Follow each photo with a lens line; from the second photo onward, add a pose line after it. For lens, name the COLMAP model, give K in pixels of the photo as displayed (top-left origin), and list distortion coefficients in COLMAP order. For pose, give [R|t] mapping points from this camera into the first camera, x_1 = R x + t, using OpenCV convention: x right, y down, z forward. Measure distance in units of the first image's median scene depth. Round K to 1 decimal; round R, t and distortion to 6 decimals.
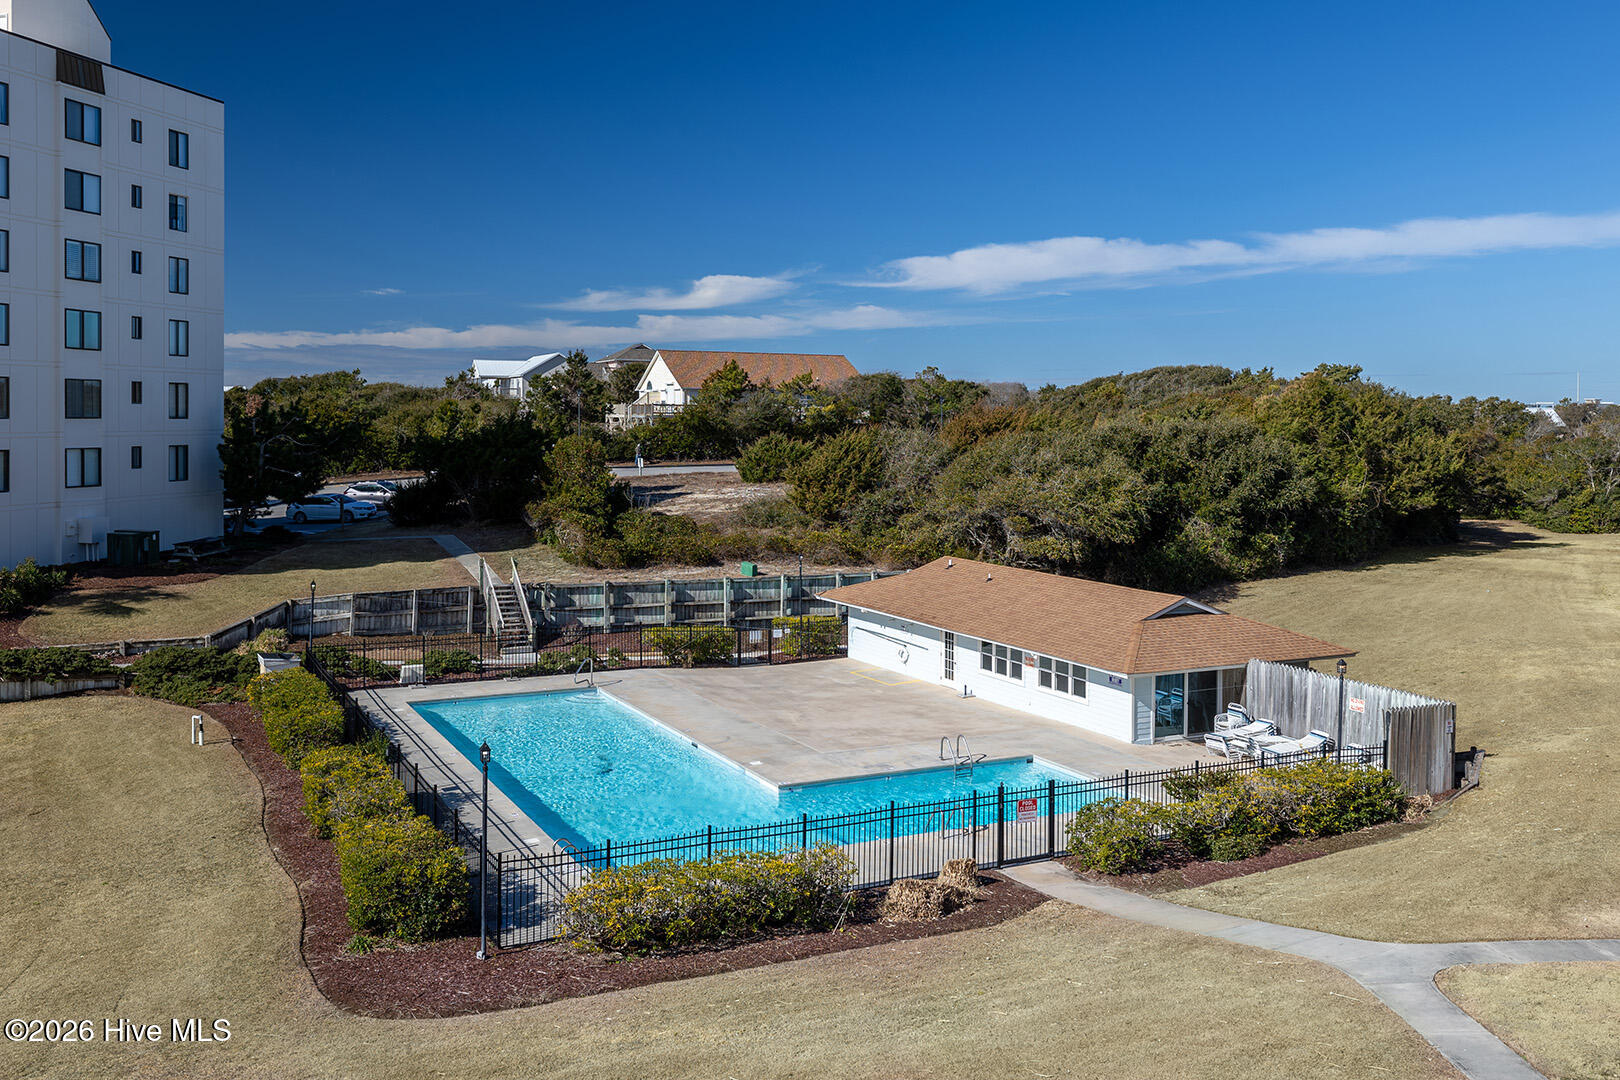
lens RADIAL K [[1481.9, 0, 810.0], [0, 1481.9, 540.0], [0, 0, 1]] dist [-0.005976, -0.002594]
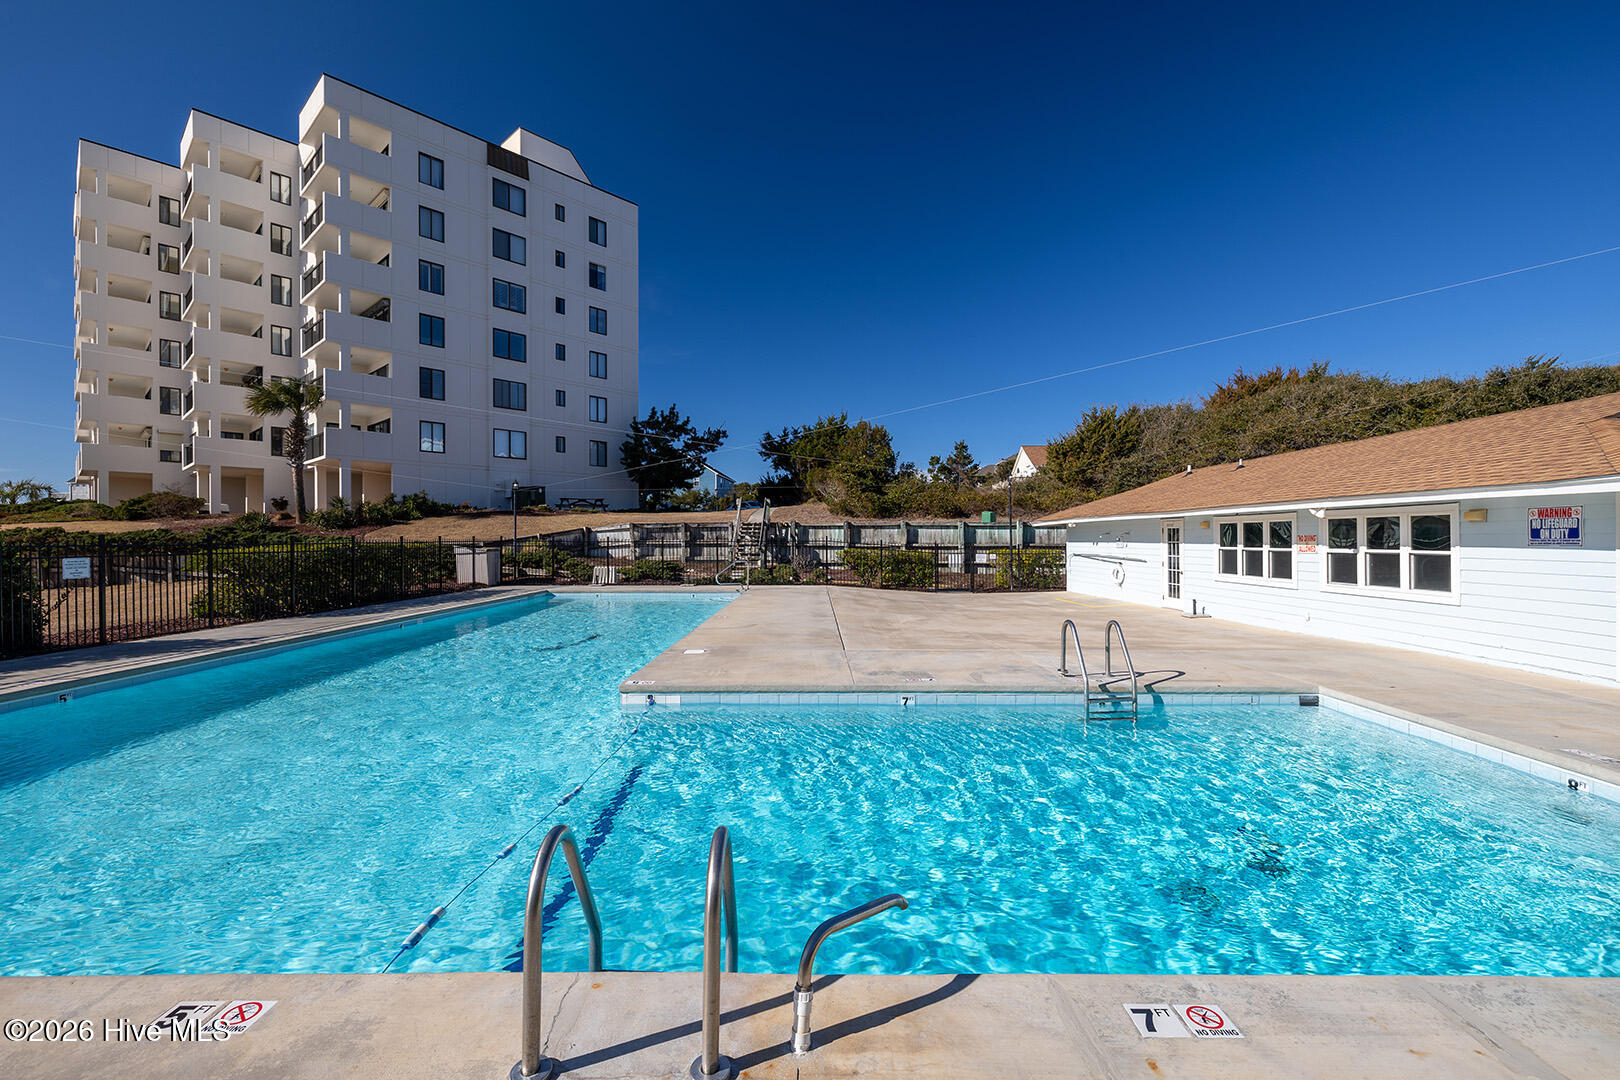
lens RADIAL K [[733.7, 0, 810.0], [0, 733.7, 540.0], [0, 0, 1]] dist [-0.001338, -0.000067]
pose [[0.899974, 0.005347, -0.435912, 0.089821], [-0.042105, 0.996316, -0.074708, 0.099990], [0.433906, 0.085590, 0.896883, 0.604142]]
